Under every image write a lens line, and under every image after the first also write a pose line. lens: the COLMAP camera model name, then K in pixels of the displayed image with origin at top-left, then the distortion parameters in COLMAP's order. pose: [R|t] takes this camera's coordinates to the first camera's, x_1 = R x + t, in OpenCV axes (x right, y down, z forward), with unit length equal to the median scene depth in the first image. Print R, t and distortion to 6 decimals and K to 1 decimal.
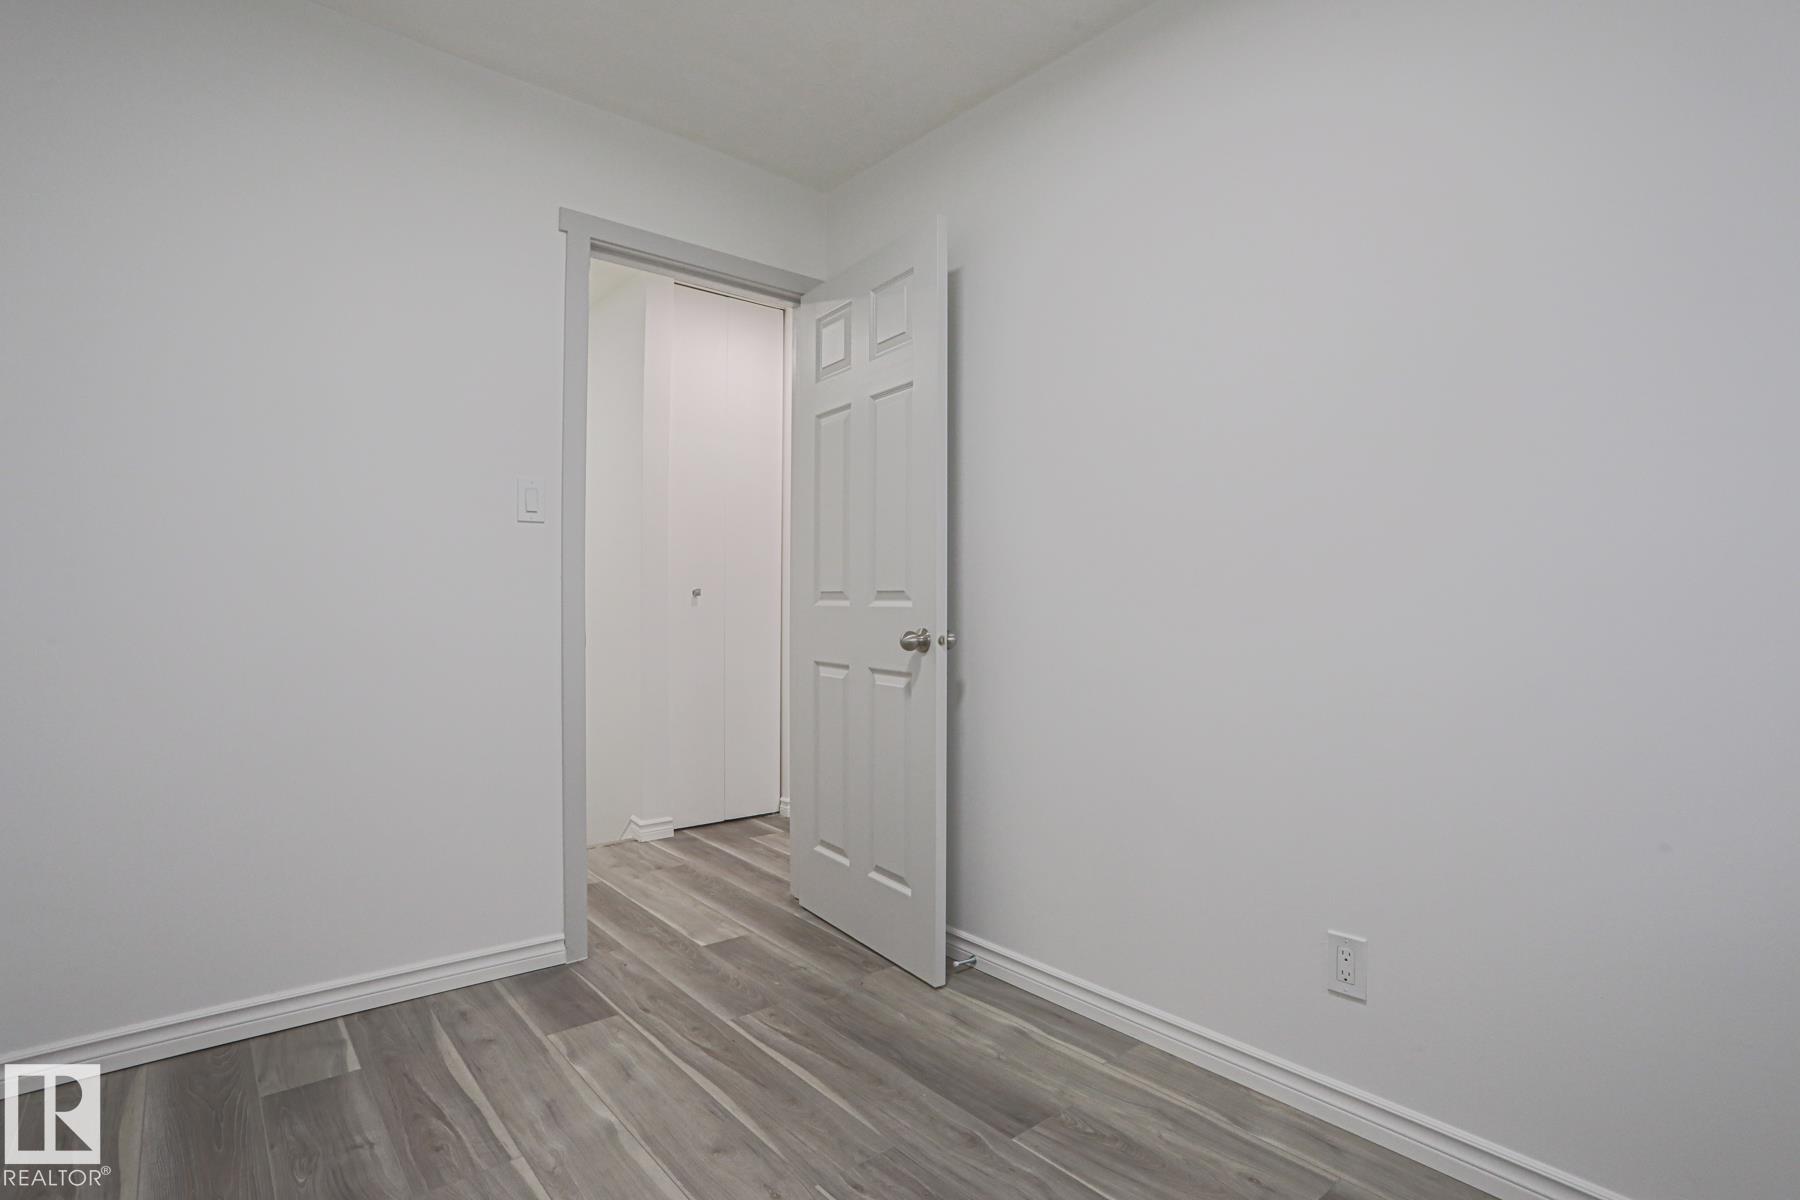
lens RADIAL K [[885.5, 0, 884.8], [0, 885.5, 620.7], [0, 0, 1]] dist [-0.058823, 0.018506]
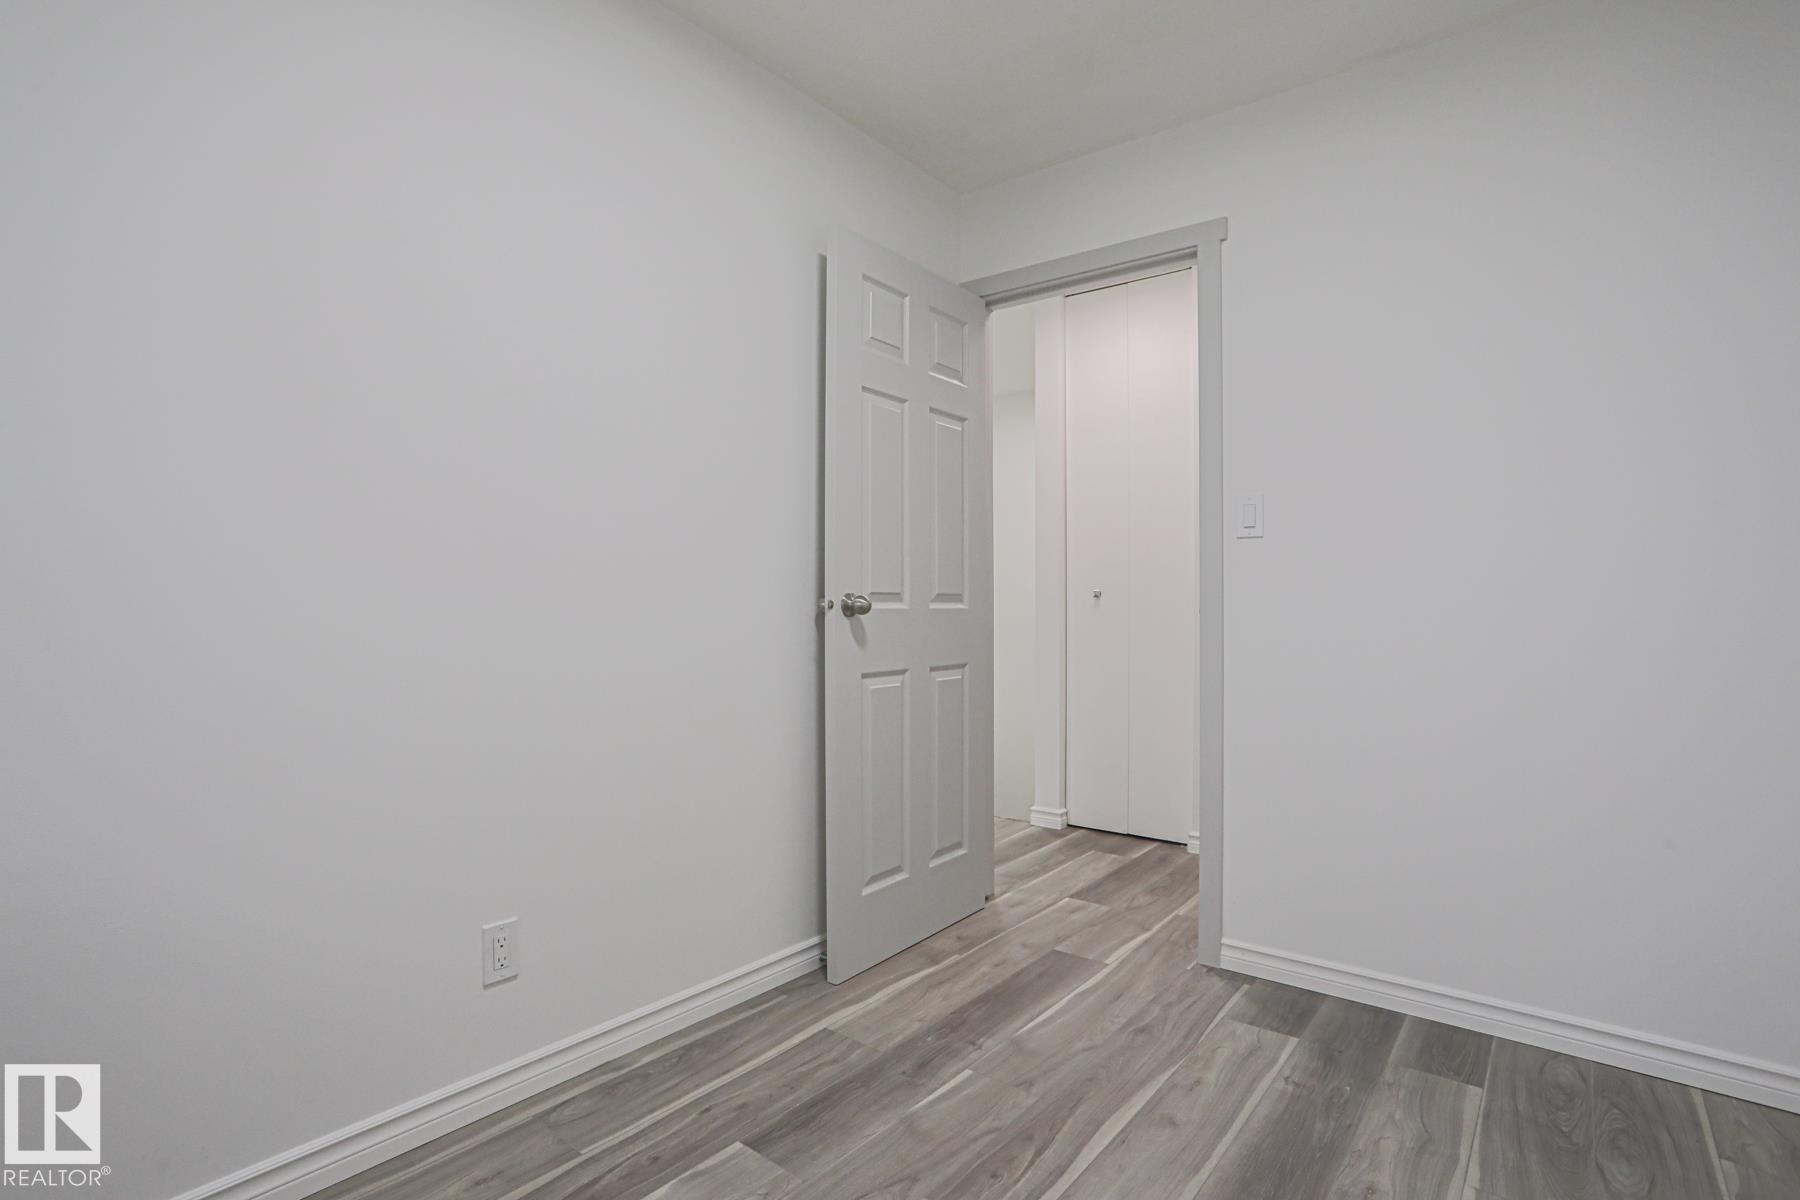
lens RADIAL K [[877.2, 0, 900.0], [0, 877.2, 600.0], [0, 0, 1]] dist [0.000207, -0.000027]
pose [[0.238007, -0.005713, -0.971247, 0.732087], [-0.016665, 0.999811, -0.009965, -0.012499], [0.971120, 0.018558, 0.237867, 0.572112]]
